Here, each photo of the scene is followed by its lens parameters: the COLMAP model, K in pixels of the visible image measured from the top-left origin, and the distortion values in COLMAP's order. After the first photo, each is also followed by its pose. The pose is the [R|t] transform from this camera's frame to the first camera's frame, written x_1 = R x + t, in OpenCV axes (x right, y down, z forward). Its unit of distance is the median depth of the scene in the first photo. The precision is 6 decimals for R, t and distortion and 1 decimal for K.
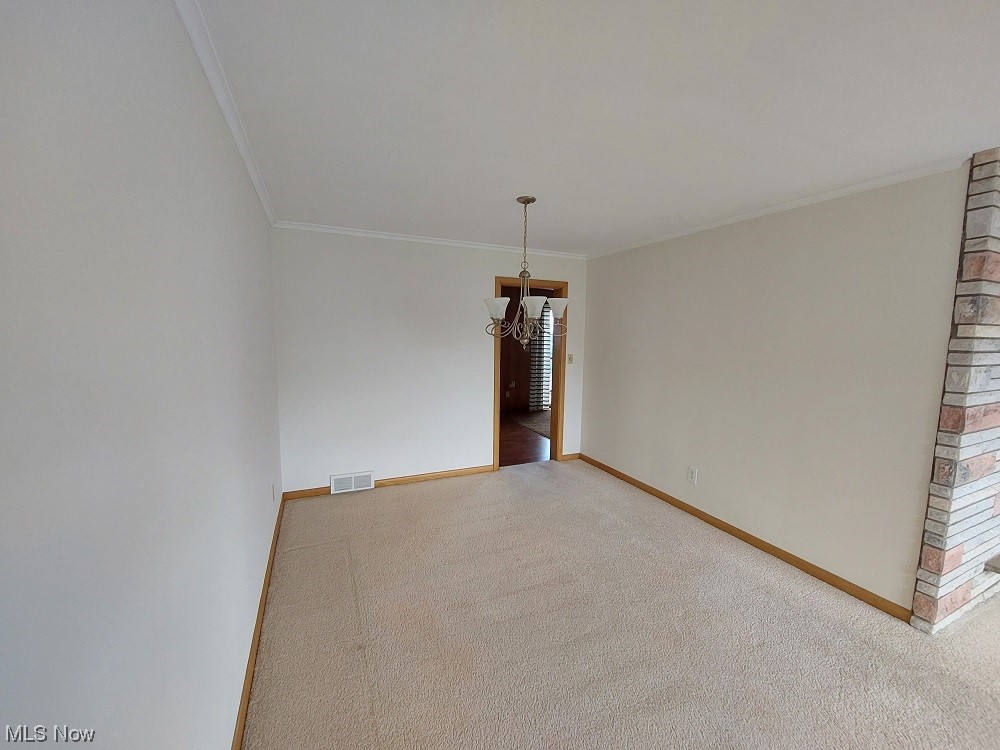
lens RADIAL K [[403.3, 0, 500.5], [0, 403.3, 378.5], [0, 0, 1]] dist [-0.015527, 0.000451]
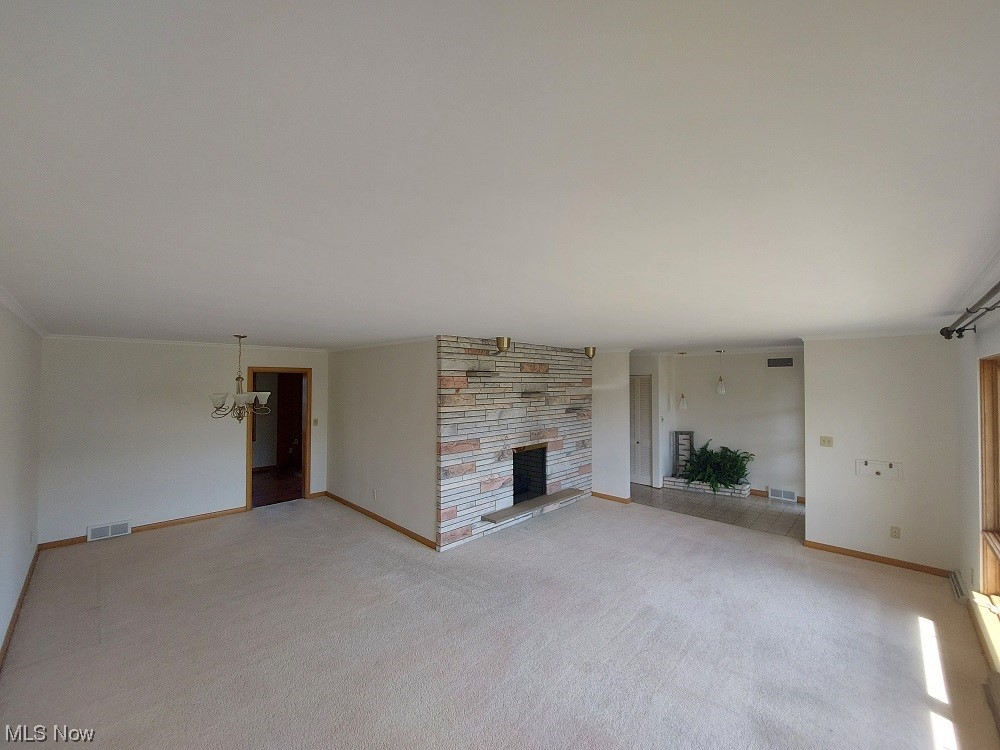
lens RADIAL K [[403.3, 0, 501.9], [0, 403.3, 374.1], [0, 0, 1]] dist [-0.015527, 0.000451]
pose [[0.932070, -0.011632, 0.362093, 0.364327], [0.059162, 0.990954, -0.120458, -0.011866], [-0.357416, 0.133697, 0.924326, -0.717912]]
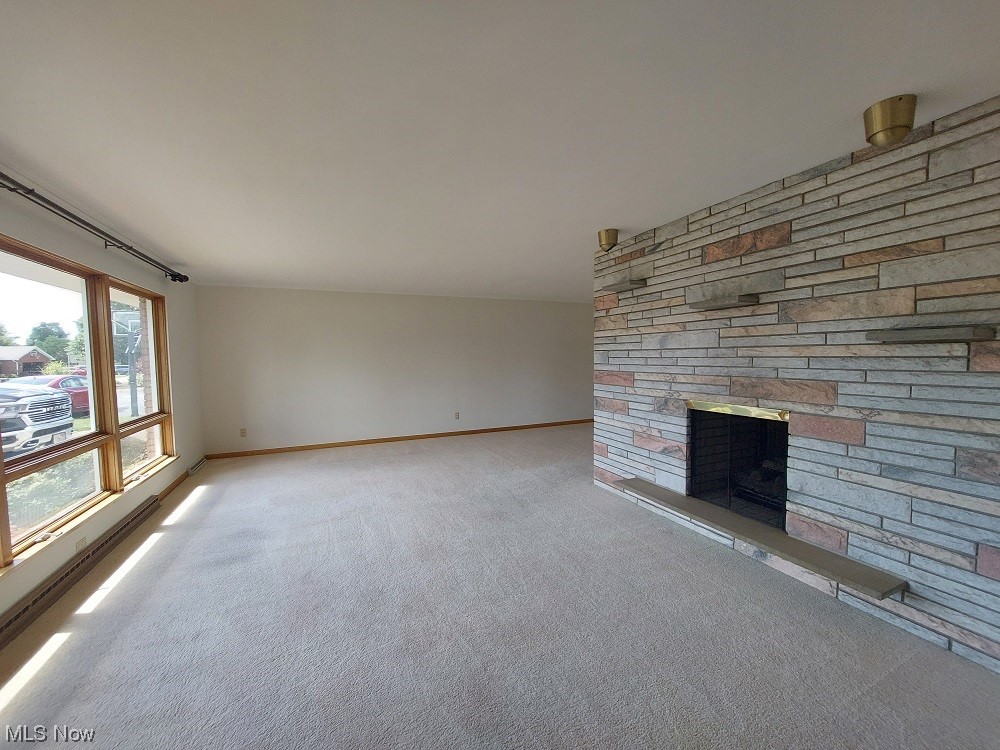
lens RADIAL K [[403.3, 0, 504.9], [0, 403.3, 376.6], [0, 0, 1]] dist [-0.015527, 0.000451]
pose [[-0.014056, 0.032731, -0.999365, 1.822304], [-0.104583, 0.993934, 0.034024, 0.044959], [0.994417, 0.104995, -0.010547, 0.296812]]
